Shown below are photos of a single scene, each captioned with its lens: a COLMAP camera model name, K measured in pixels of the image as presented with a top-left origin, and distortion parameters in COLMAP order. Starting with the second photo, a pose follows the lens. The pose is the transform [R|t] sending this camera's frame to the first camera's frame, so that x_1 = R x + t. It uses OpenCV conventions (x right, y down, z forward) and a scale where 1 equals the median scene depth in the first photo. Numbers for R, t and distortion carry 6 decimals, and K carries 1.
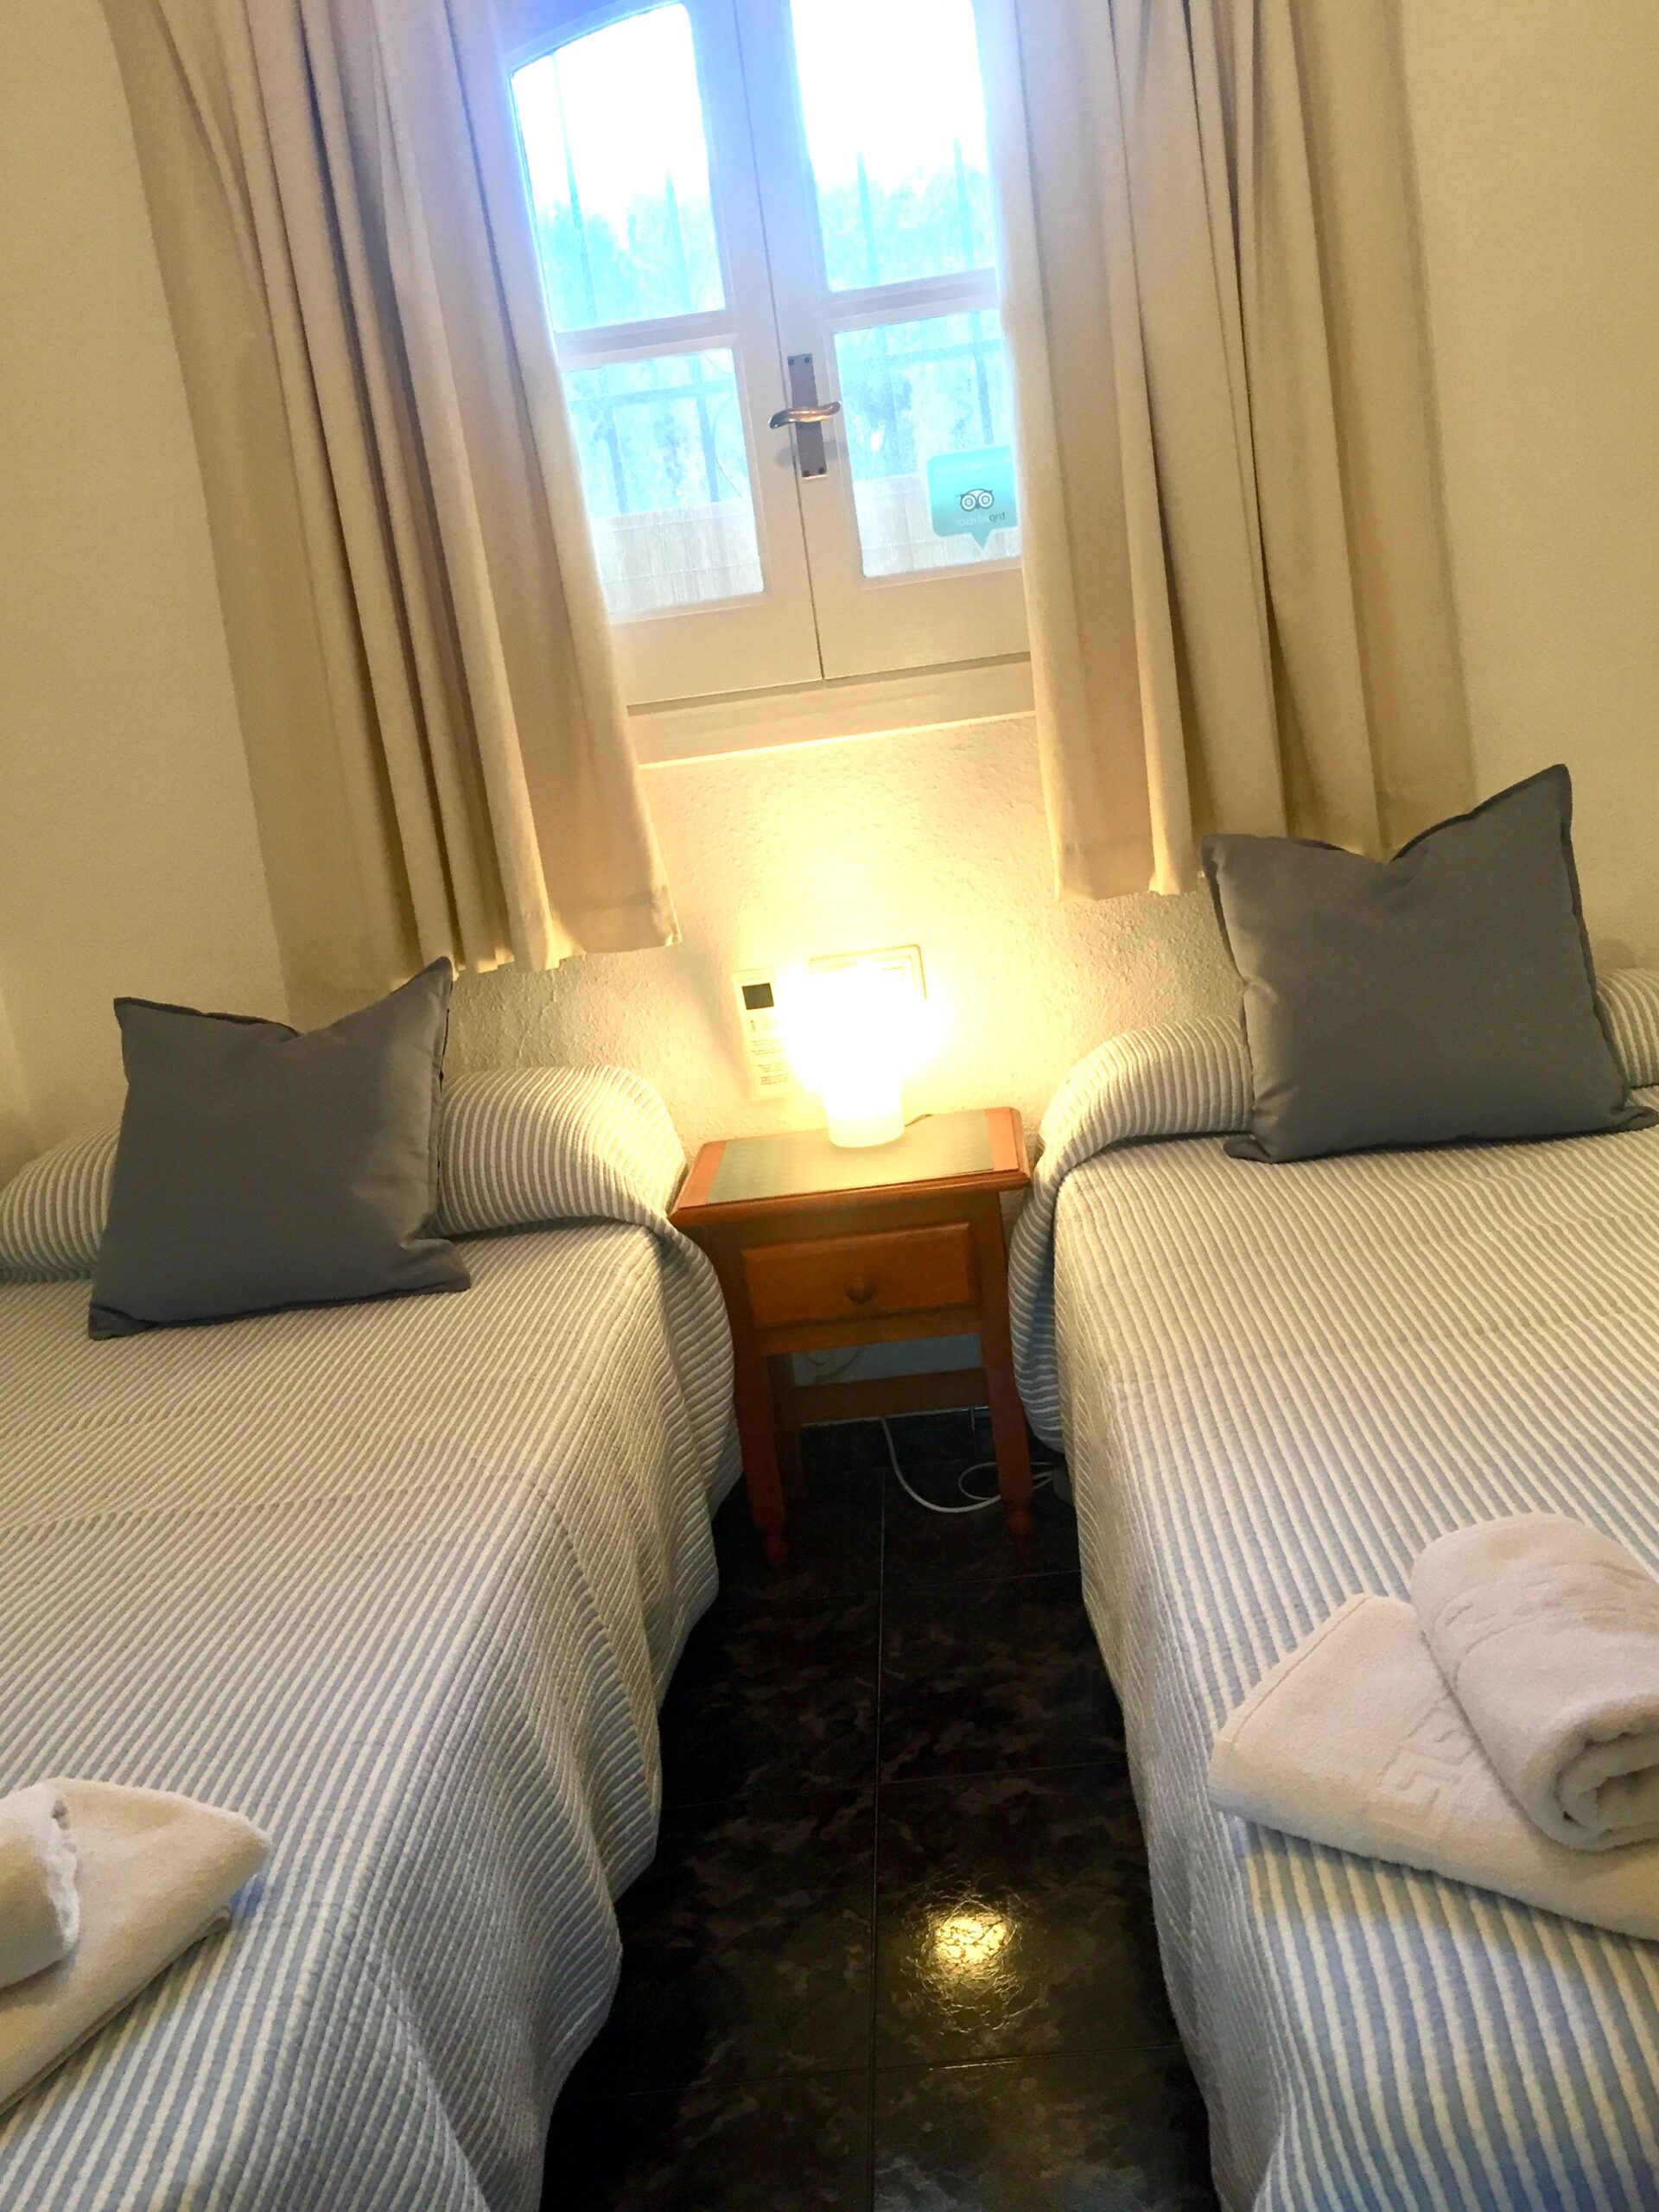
lens RADIAL K [[1956.7, 0, 841.6], [0, 1956.7, 1118.0], [0, 0, 1]] dist [0.024713, -0.023632]
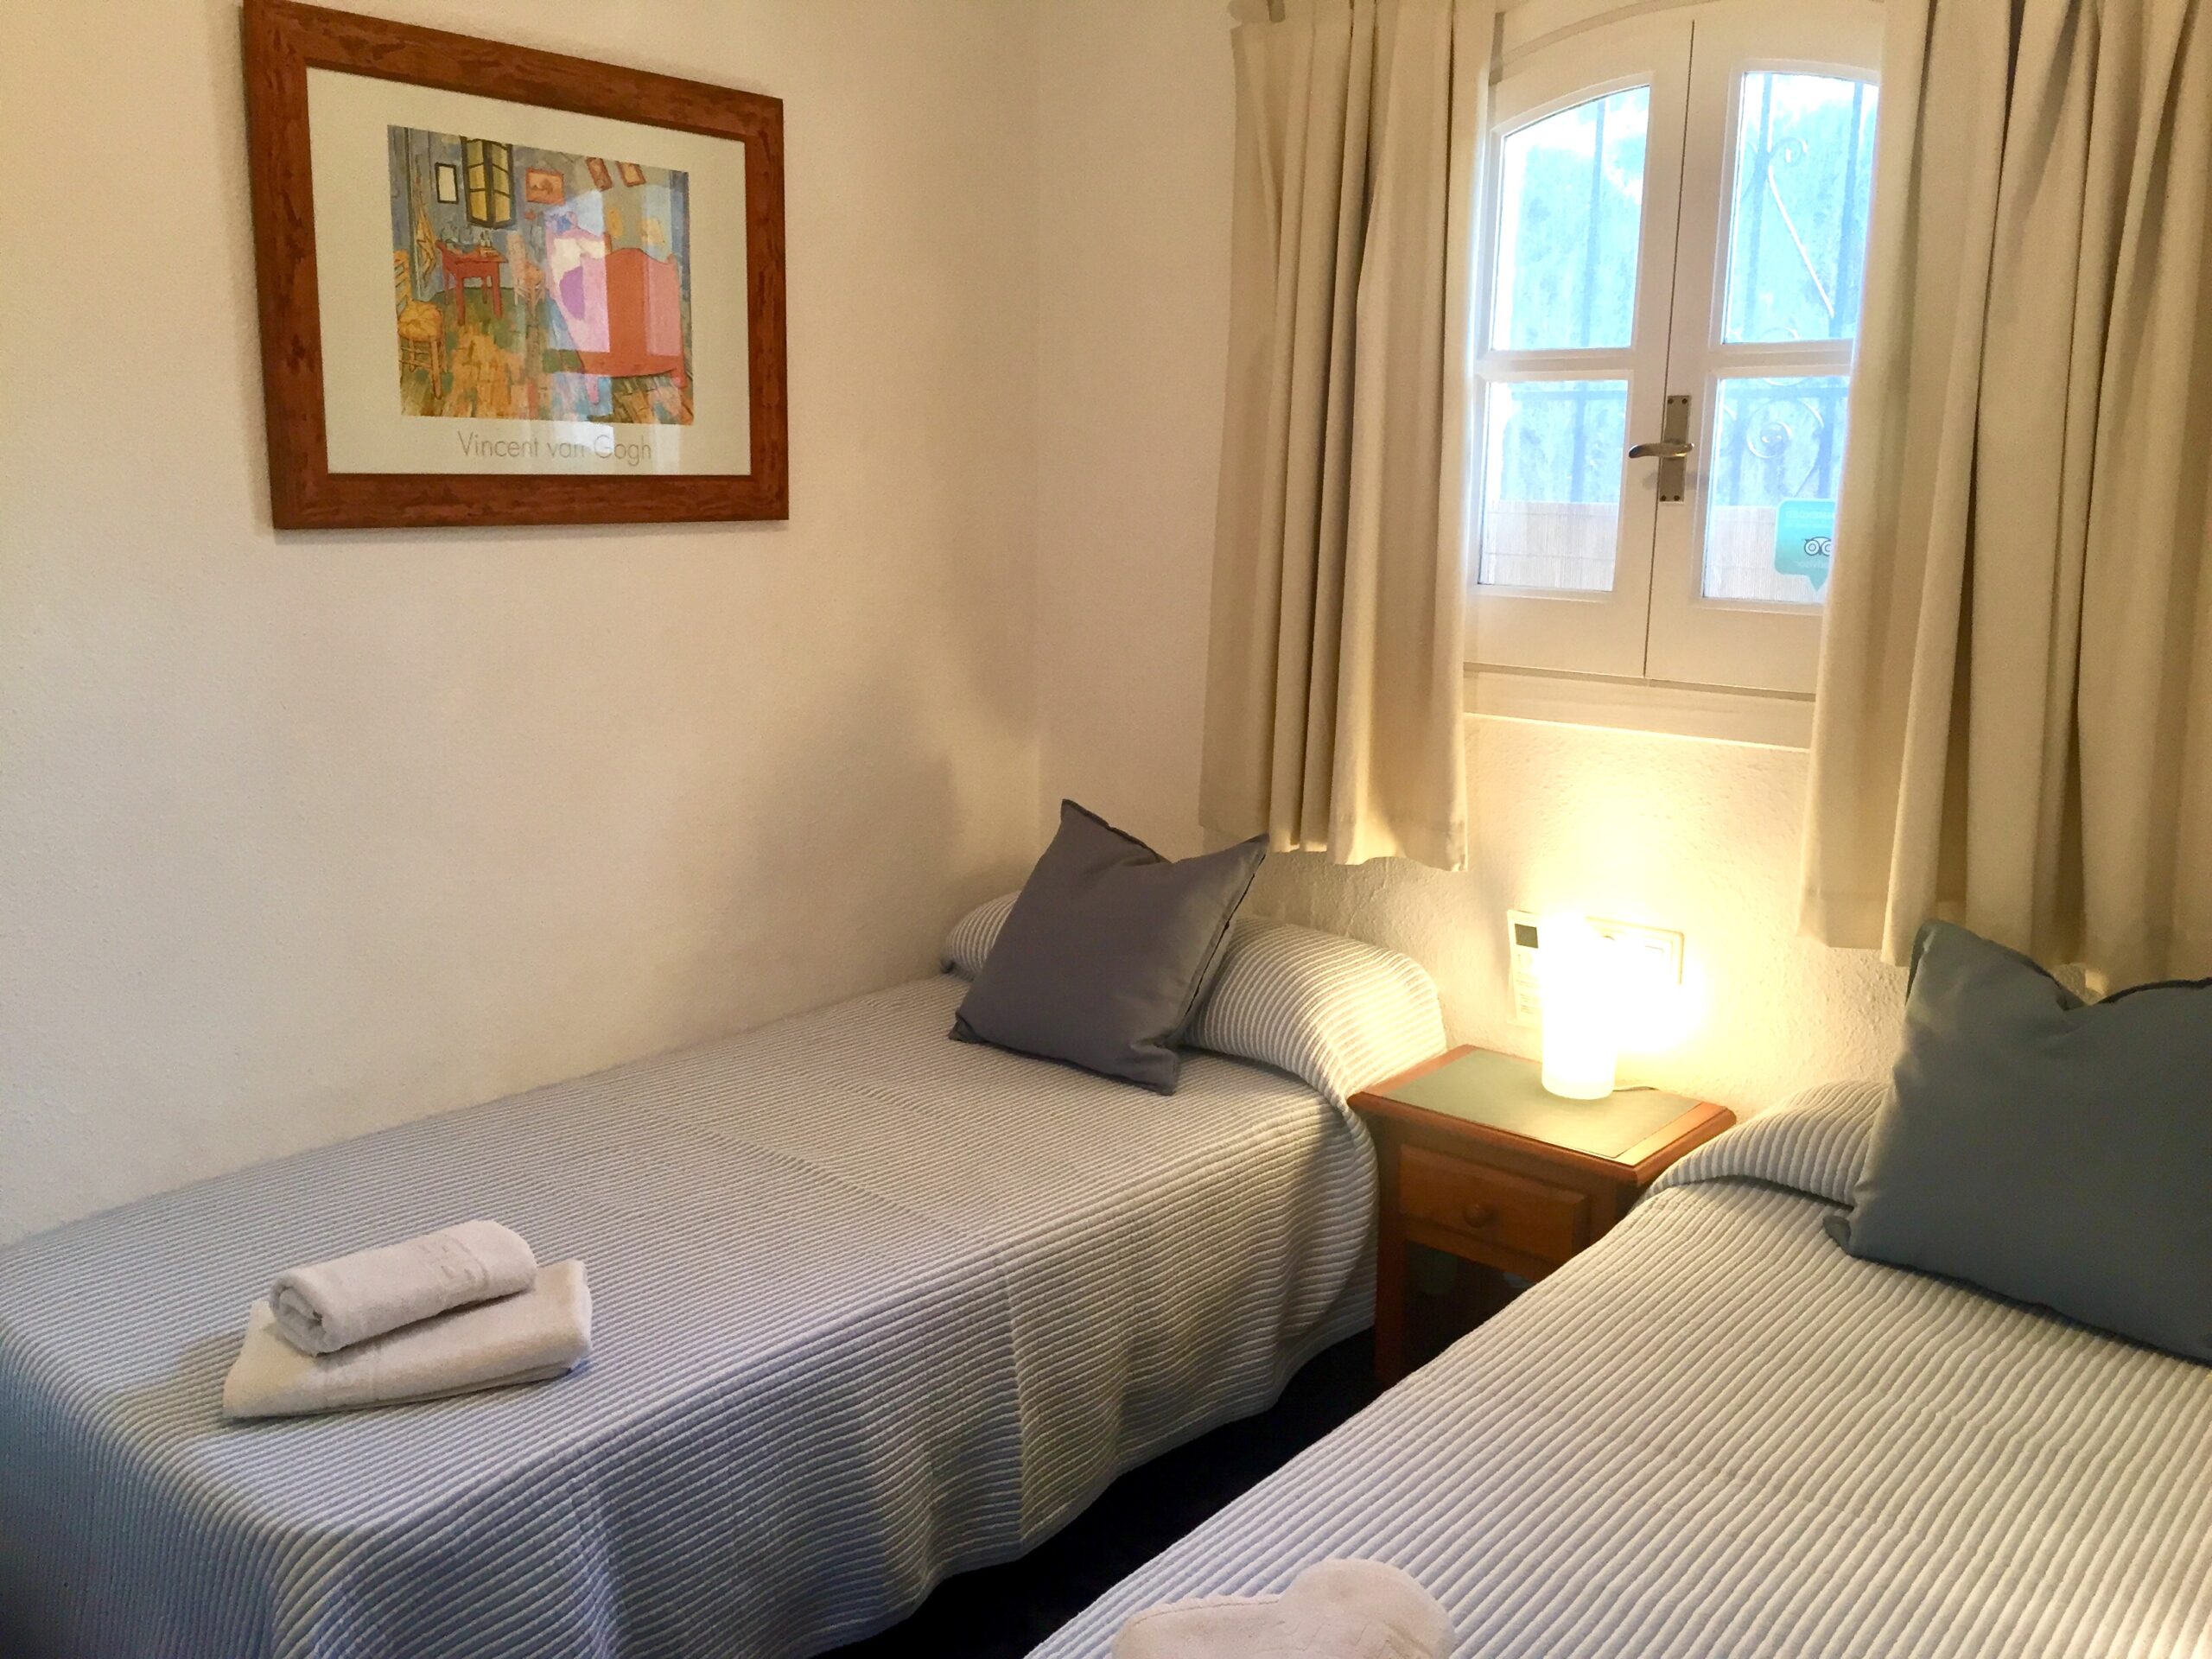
lens RADIAL K [[1898.2, 0, 1096.9], [0, 1898.2, 812.7], [0, 0, 1]] dist [0.082561, -0.079394]
pose [[0.774910, 0.255955, -0.577928, 0.405137], [-0.263578, 0.961903, 0.072596, -0.153637], [0.574492, 0.096074, 0.812852, -0.042221]]
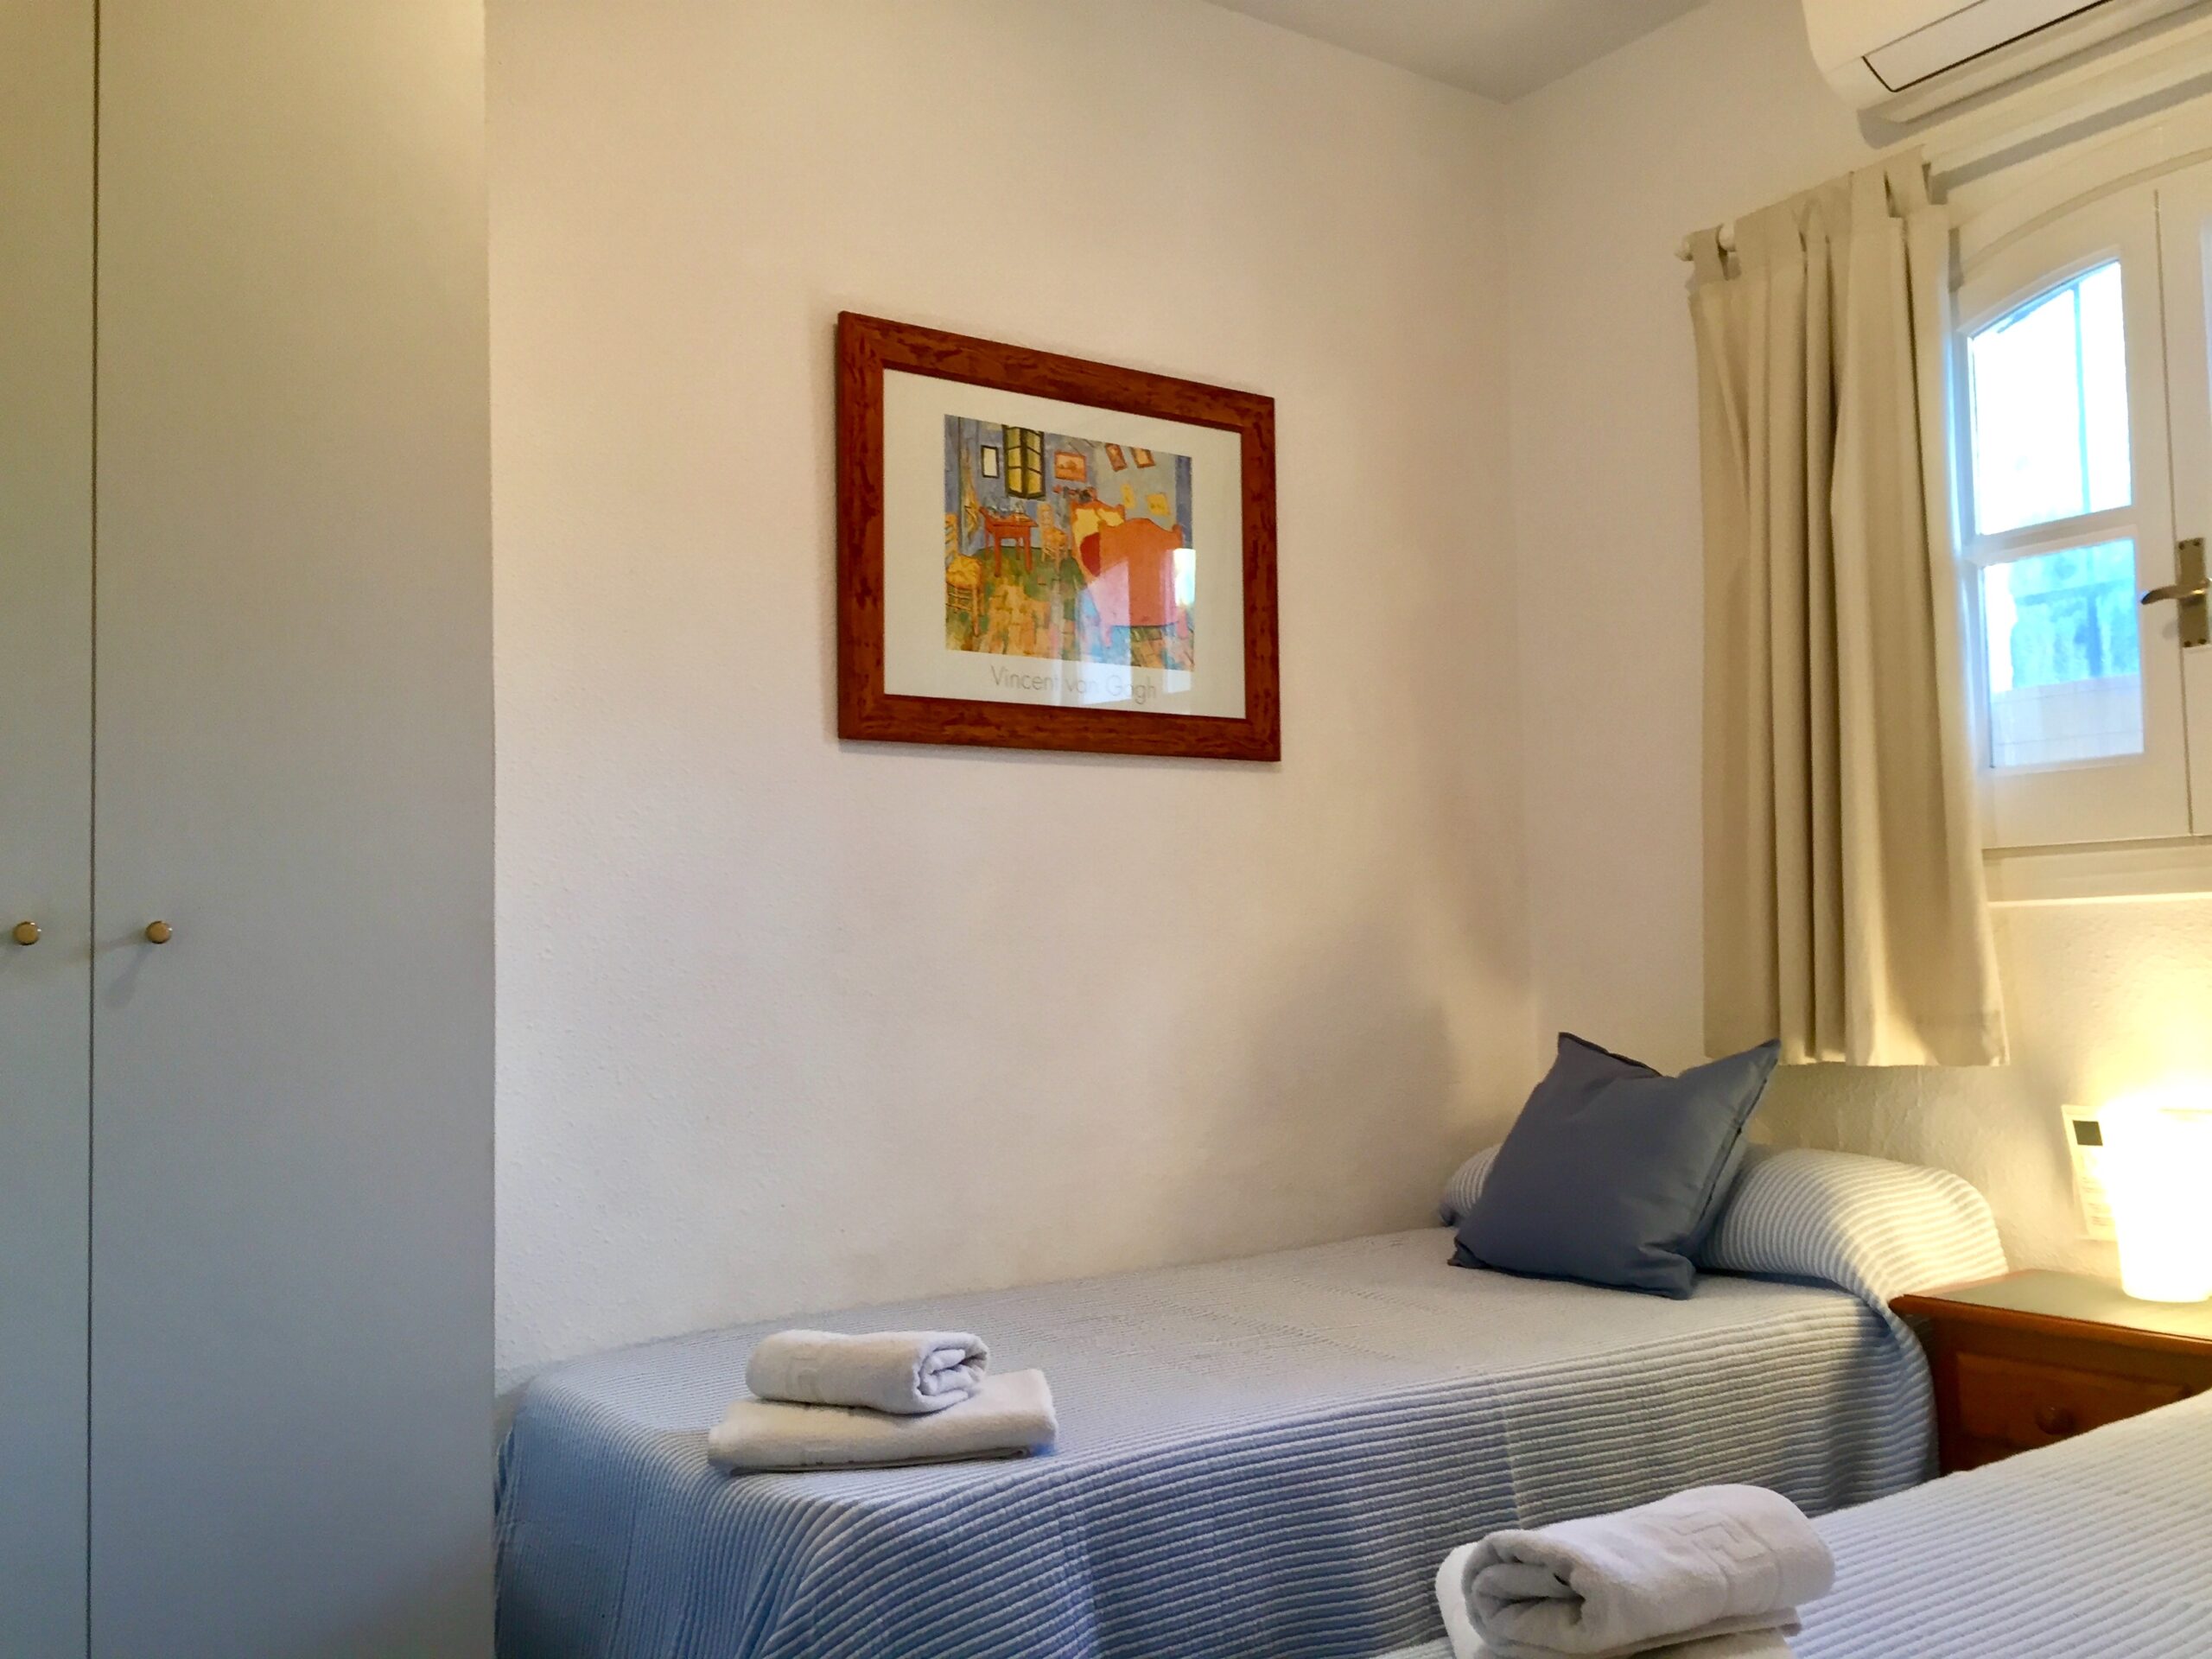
lens RADIAL K [[1898.2, 0, 1121.4], [0, 1898.2, 847.0], [0, 0, 1]] dist [0.082561, -0.079394]
pose [[0.597738, 0.068451, -0.798764, 0.478223], [-0.248790, 0.962995, -0.103652, 0.025575], [0.762111, 0.260681, 0.592649, -0.021732]]
